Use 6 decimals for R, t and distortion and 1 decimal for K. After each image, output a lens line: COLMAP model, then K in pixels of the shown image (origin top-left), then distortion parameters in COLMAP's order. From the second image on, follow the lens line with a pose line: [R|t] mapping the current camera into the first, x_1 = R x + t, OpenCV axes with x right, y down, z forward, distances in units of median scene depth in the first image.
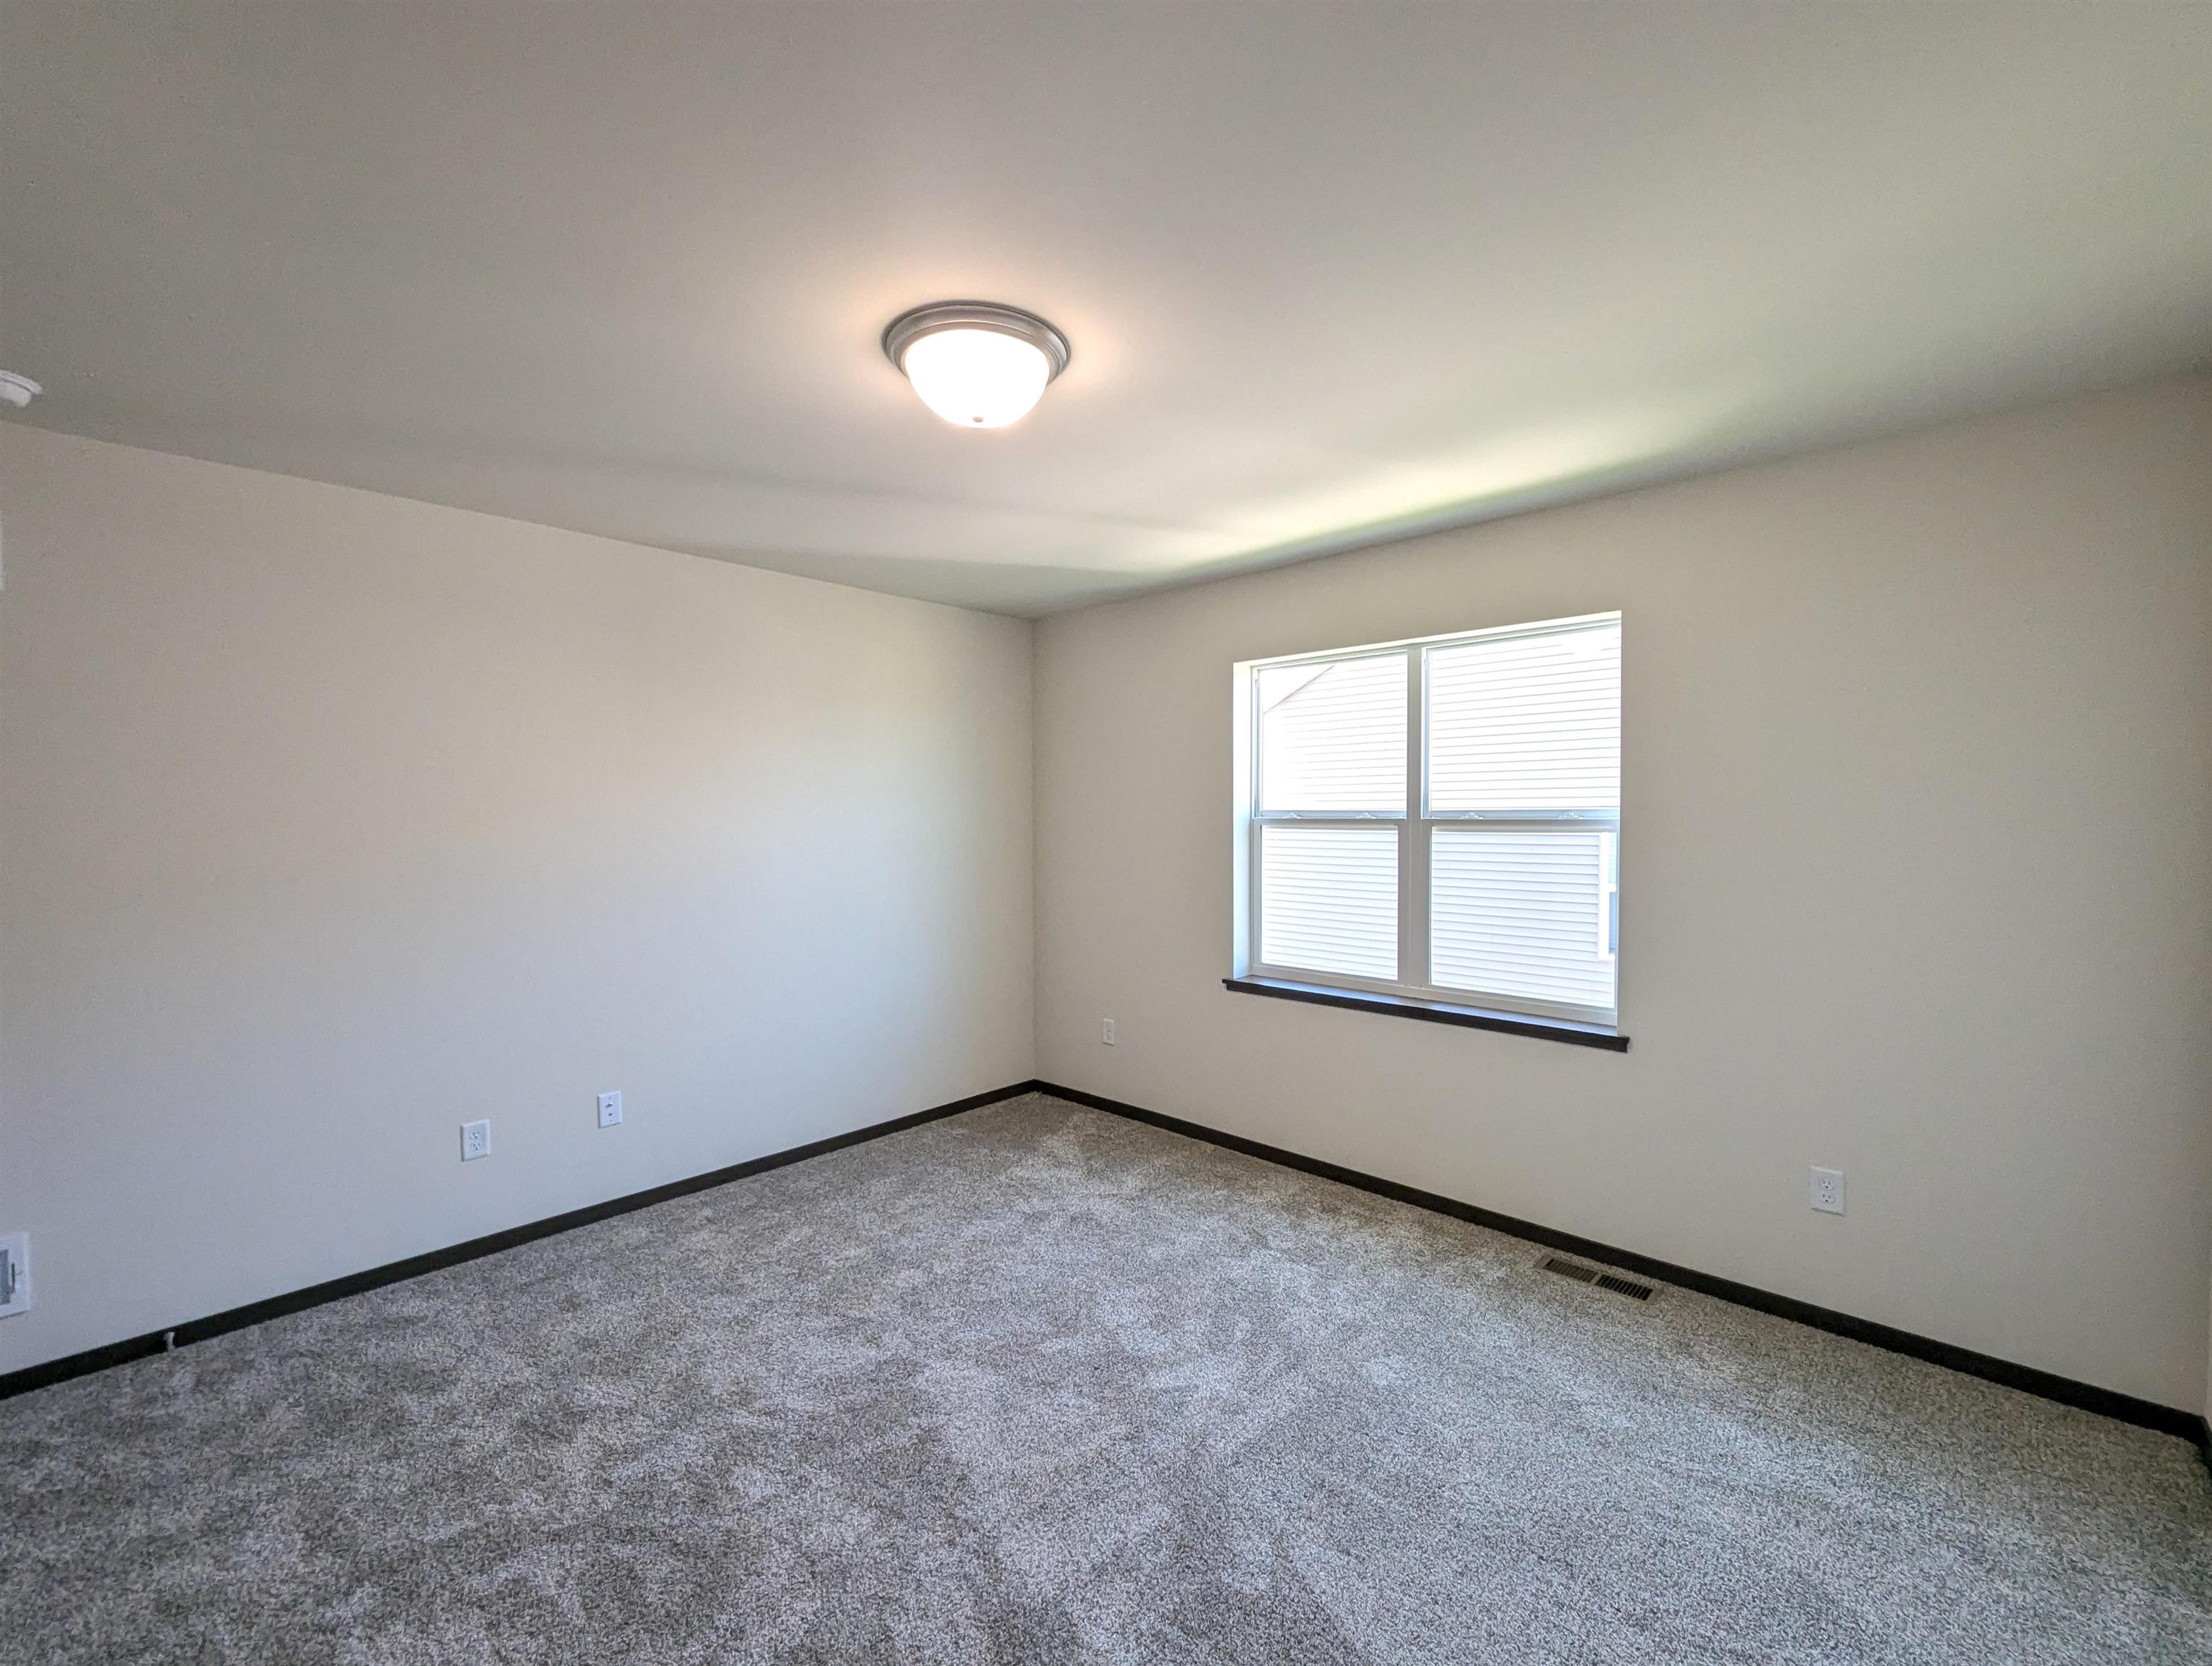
lens RADIAL K [[936.6, 0, 1105.9], [0, 936.6, 841.5], [0, 0, 1]] dist [0.000337, -0.000263]
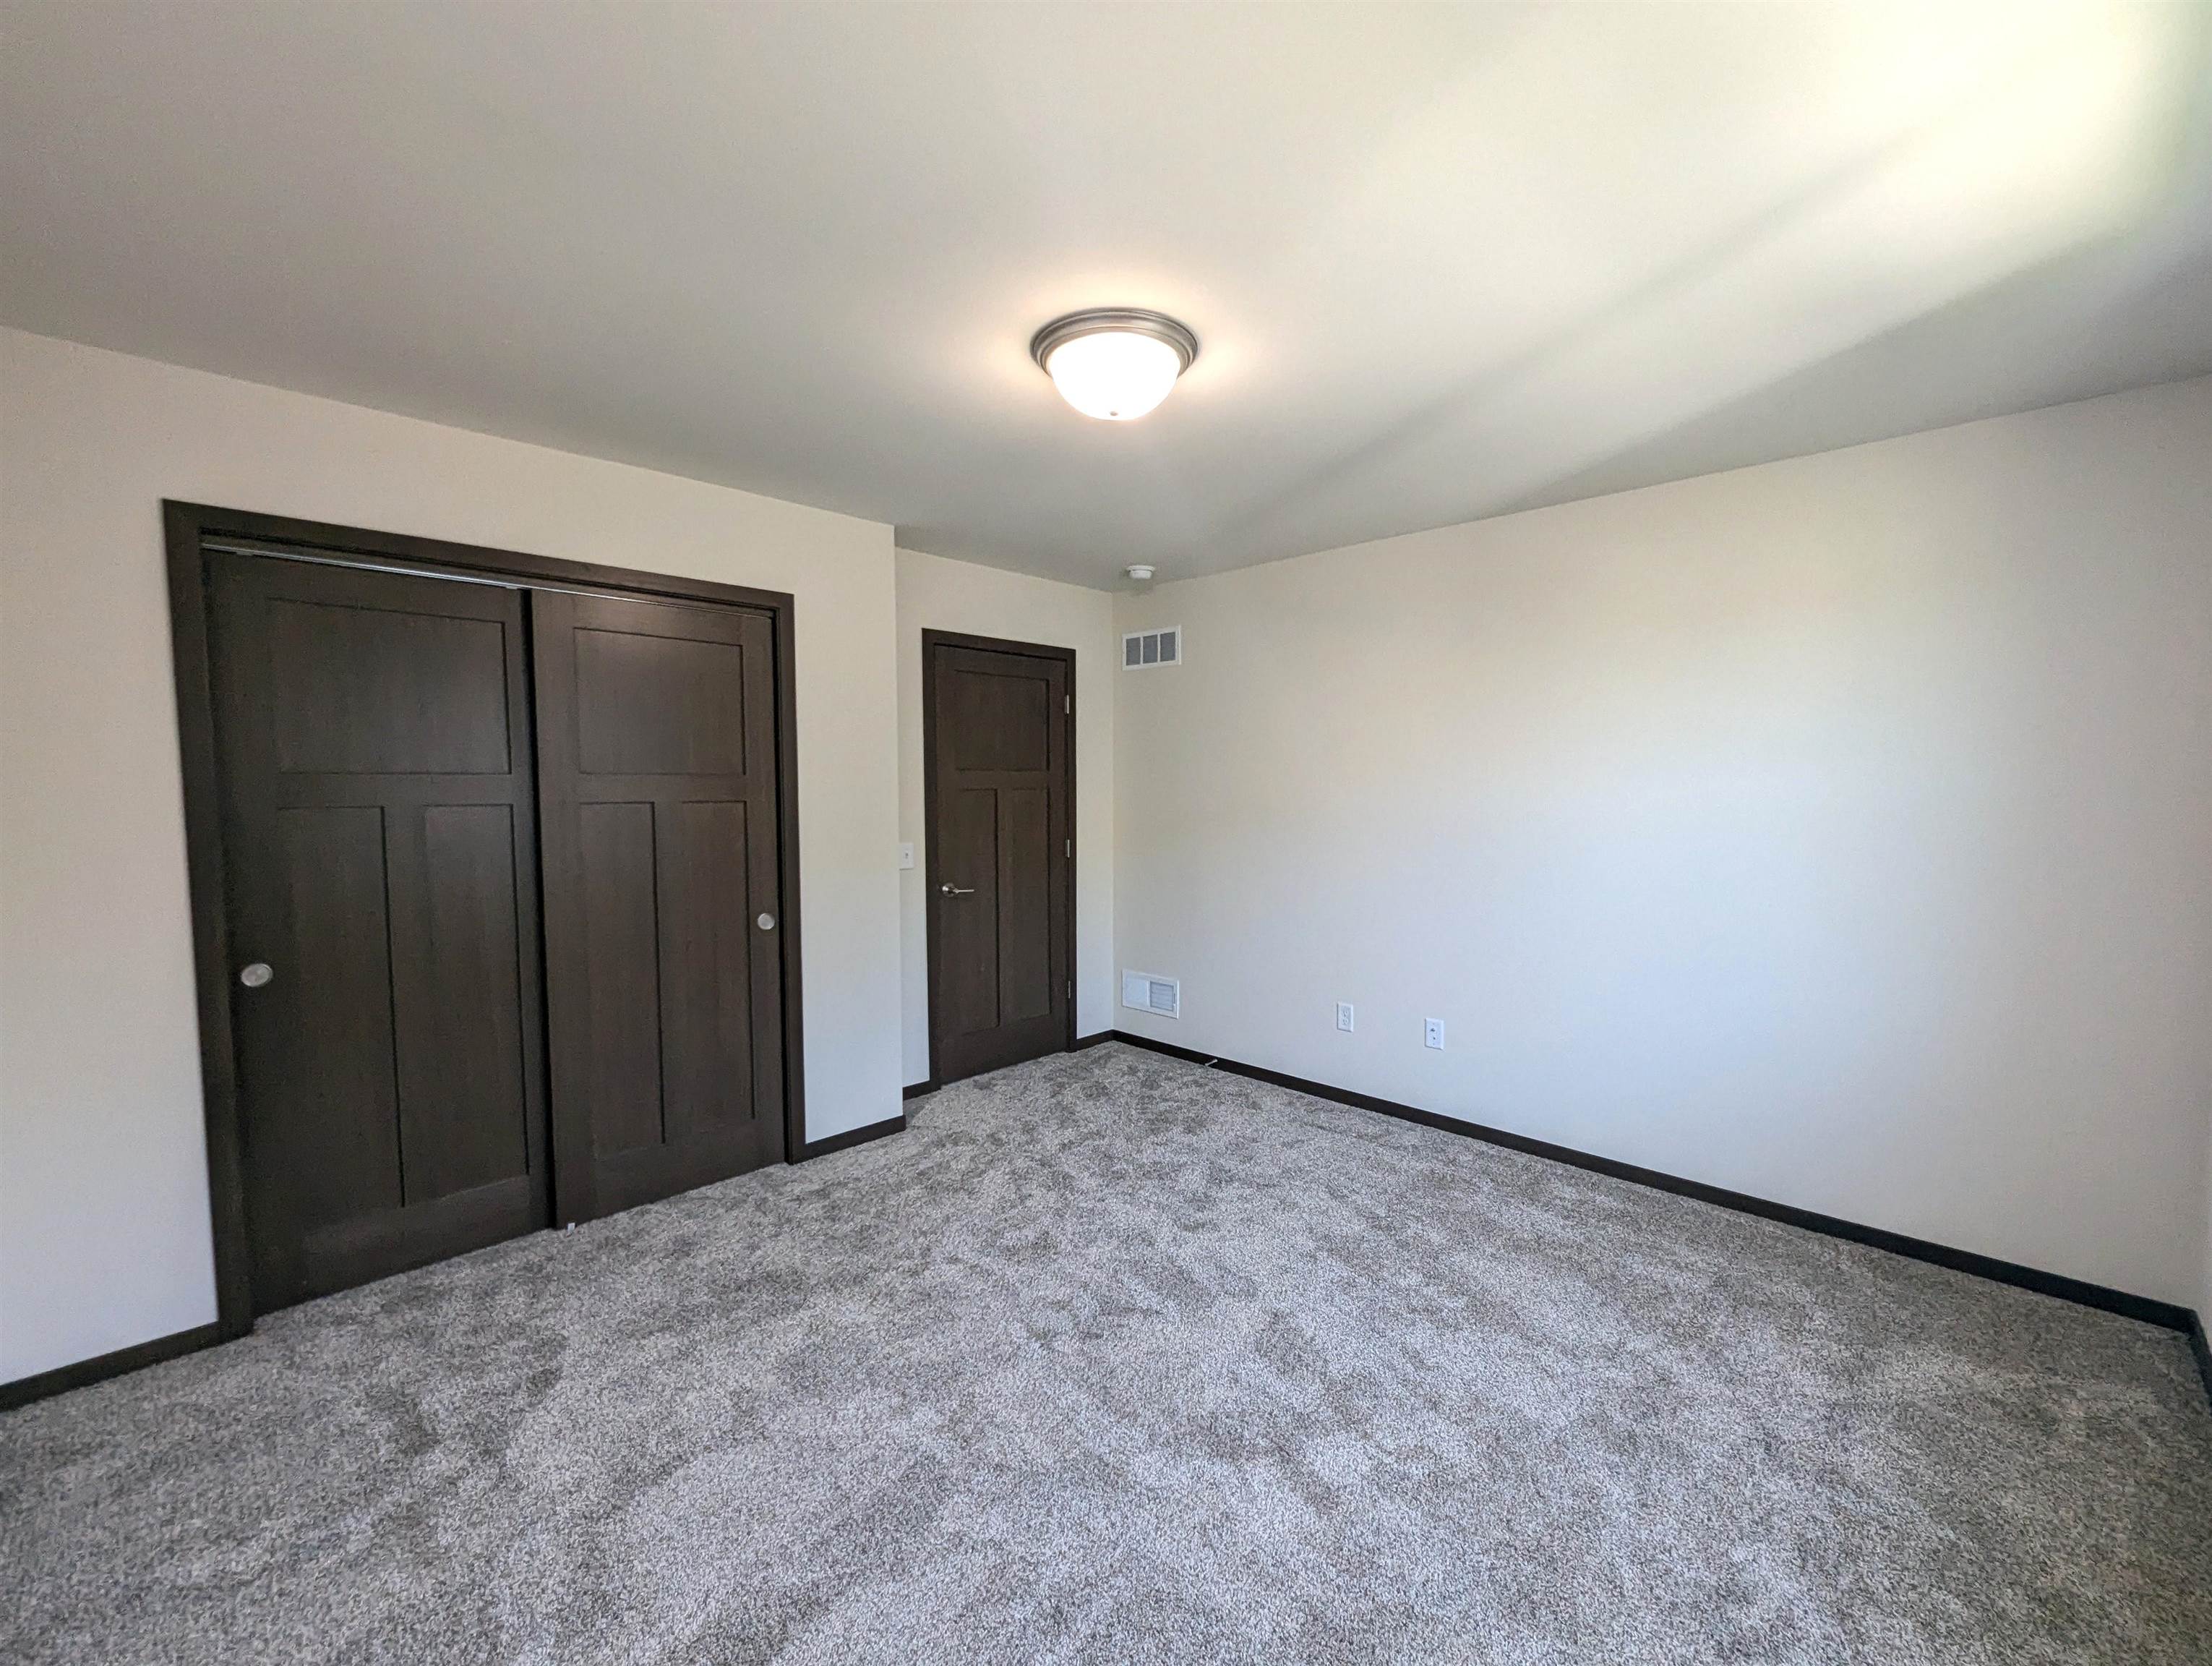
lens RADIAL K [[905.6, 0, 1098.5], [0, 905.6, 853.3], [0, 0, 1]] dist [0.000601, -0.000616]
pose [[-0.027529, 0.084171, -0.996071, 0.580118], [-0.027780, 0.995999, 0.084932, -0.018123], [0.999235, 0.030009, -0.025080, 0.622693]]
